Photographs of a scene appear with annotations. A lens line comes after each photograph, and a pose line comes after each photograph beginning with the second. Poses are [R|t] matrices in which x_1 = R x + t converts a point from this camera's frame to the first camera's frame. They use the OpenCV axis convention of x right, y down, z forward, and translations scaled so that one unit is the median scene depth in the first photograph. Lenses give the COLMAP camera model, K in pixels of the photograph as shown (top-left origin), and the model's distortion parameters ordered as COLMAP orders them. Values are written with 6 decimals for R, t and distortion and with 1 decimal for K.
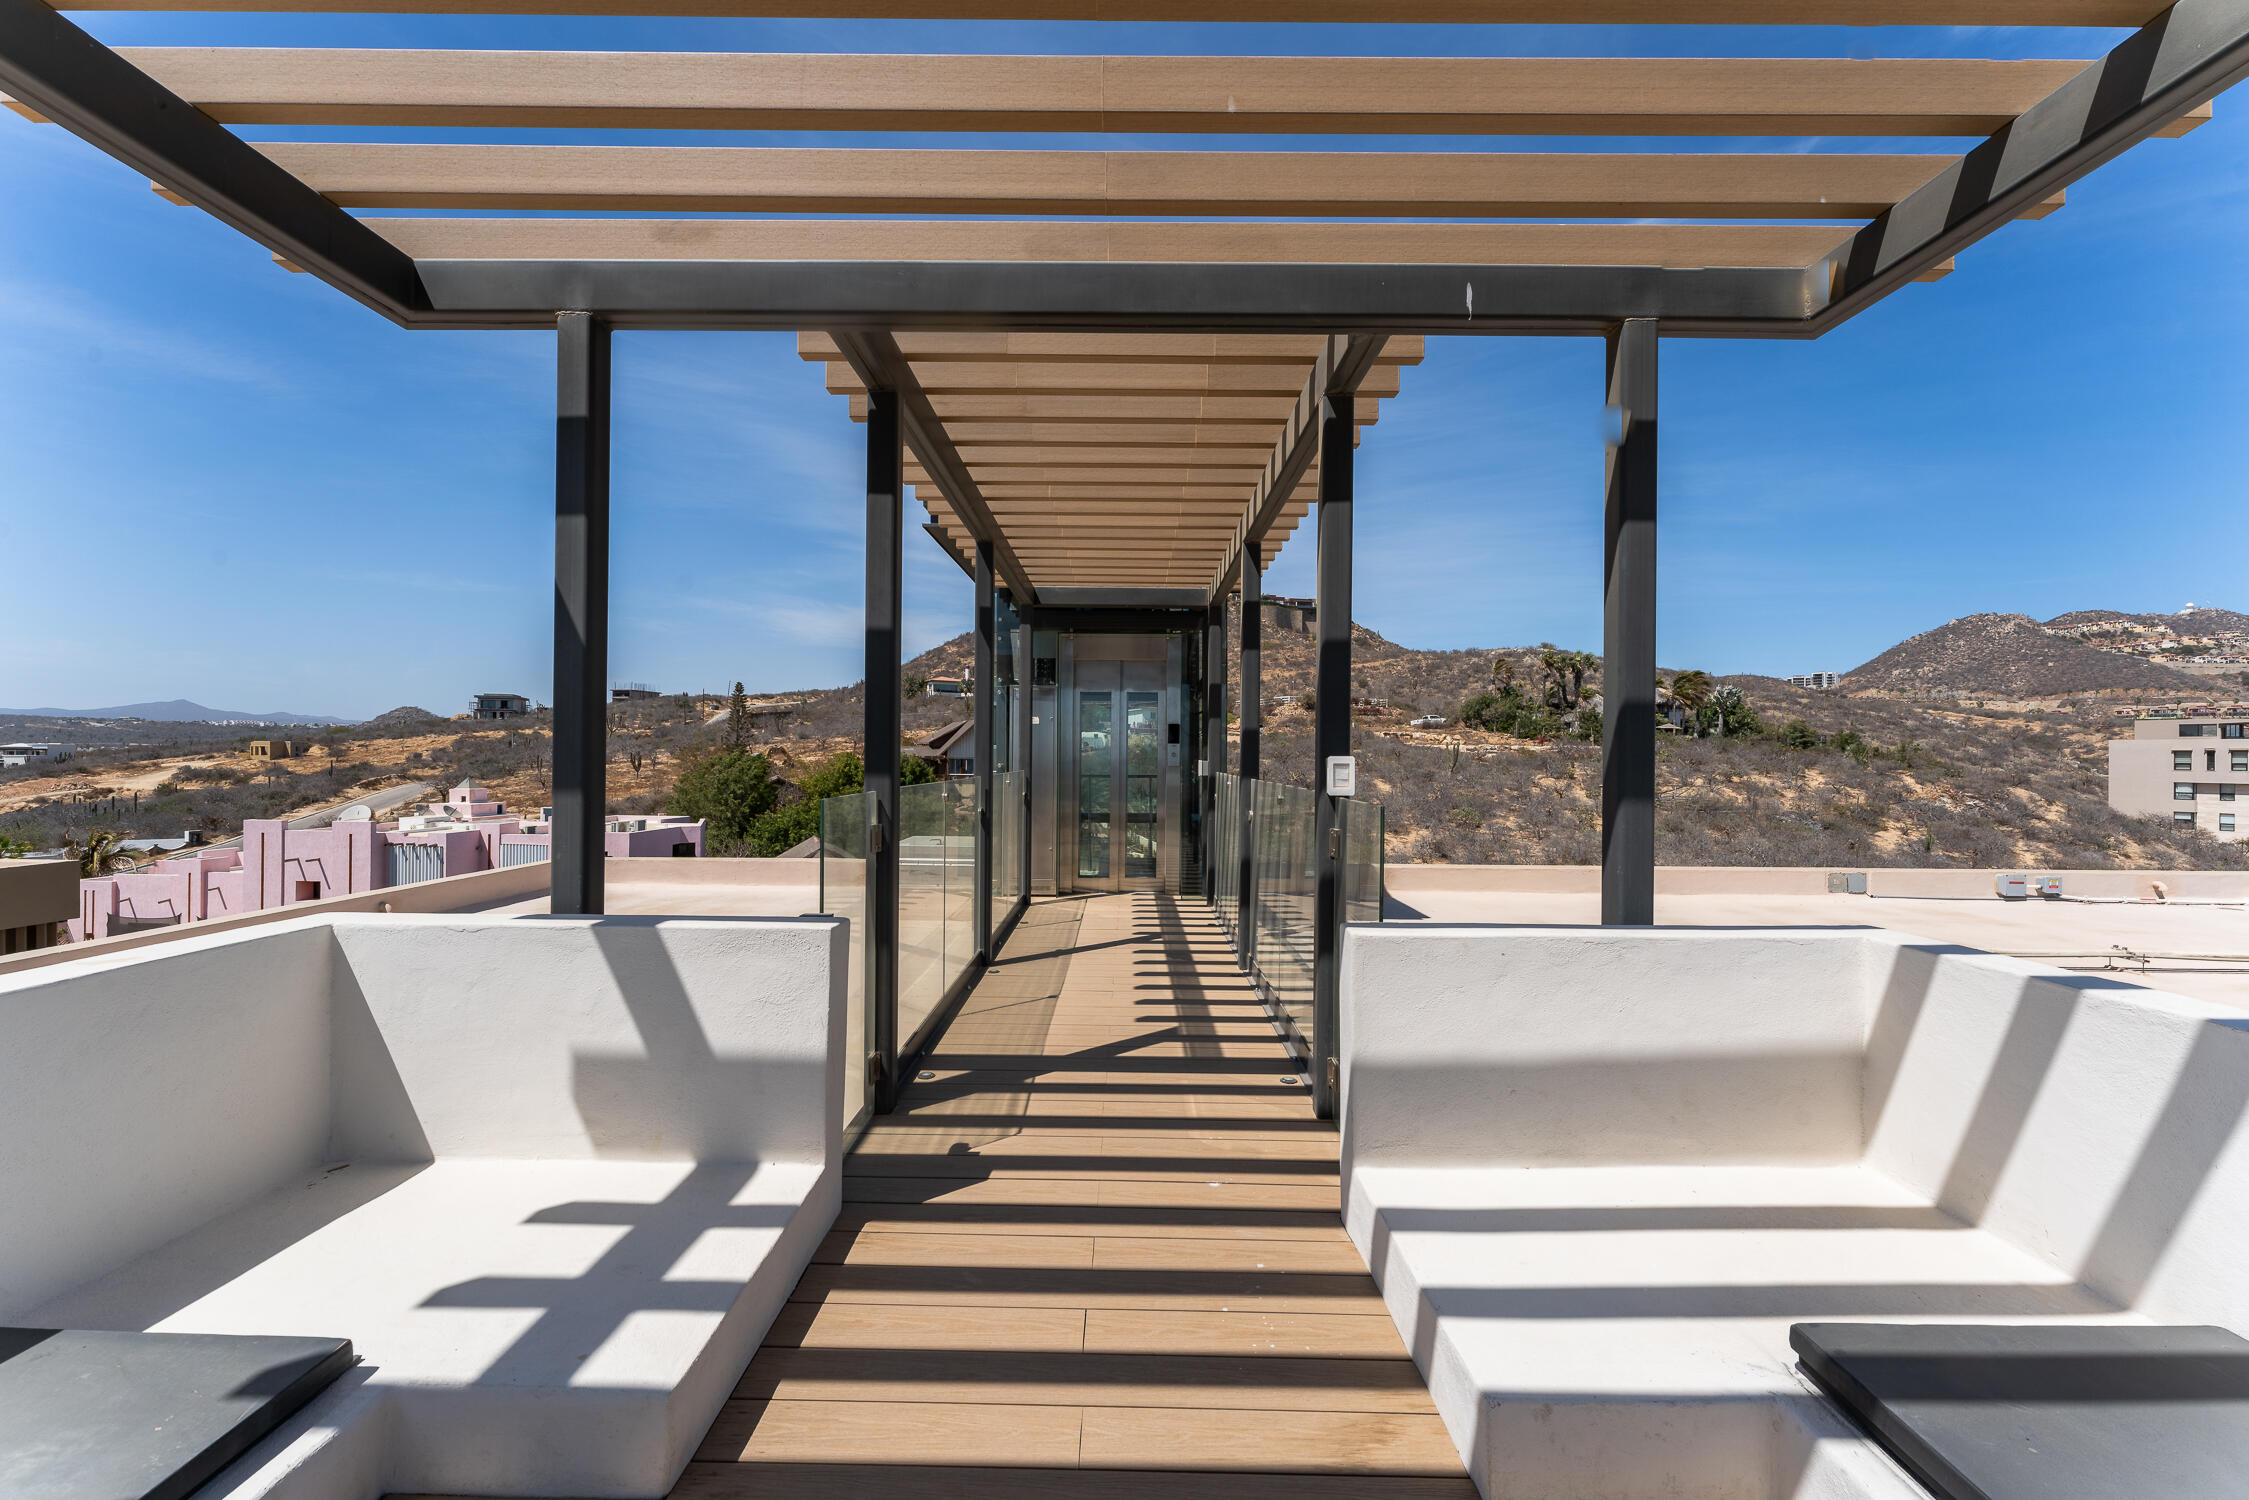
lens RADIAL K [[918.8, 0, 1124.9], [0, 918.8, 700.5], [0, 0, 1]] dist [0.087950, -0.000028]
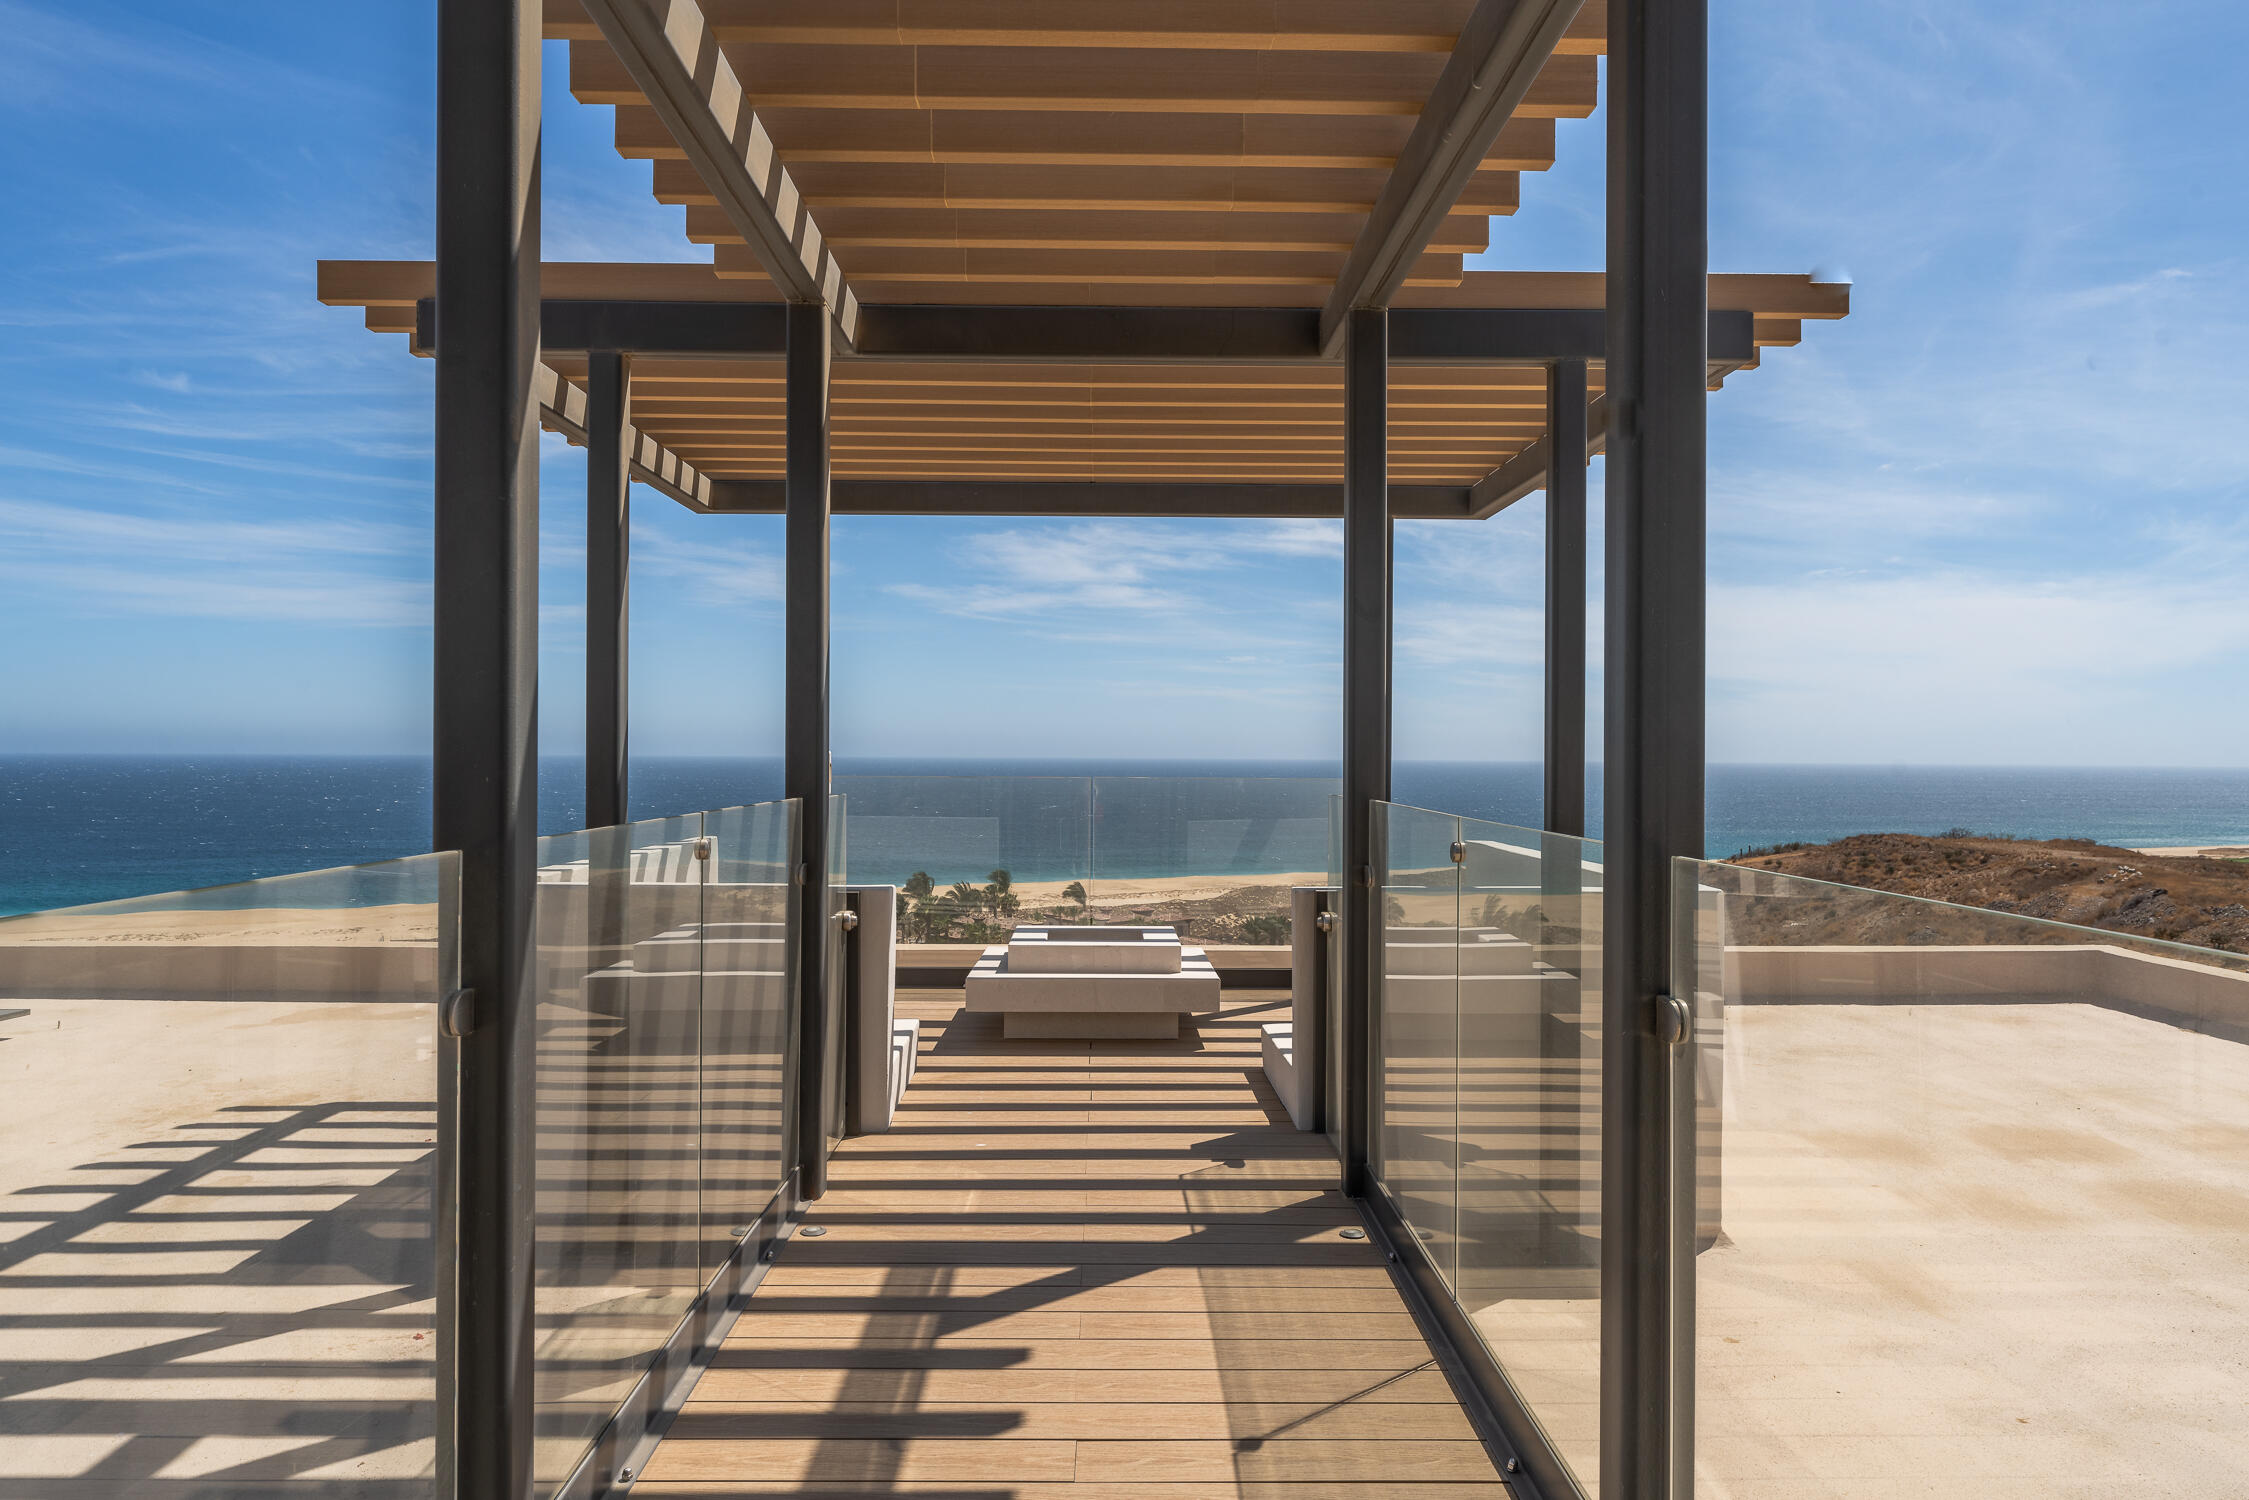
lens RADIAL K [[1569.8, 0, 1124.5], [0, 1569.8, 750.0], [0, 0, 1]] dist [-0.133061, 0.248000]
pose [[-0.999601, -0.018187, -0.021627, -0.015471], [-0.017005, 0.998415, -0.053650, 0.108606], [0.022569, -0.053261, -0.998326, 2.035747]]
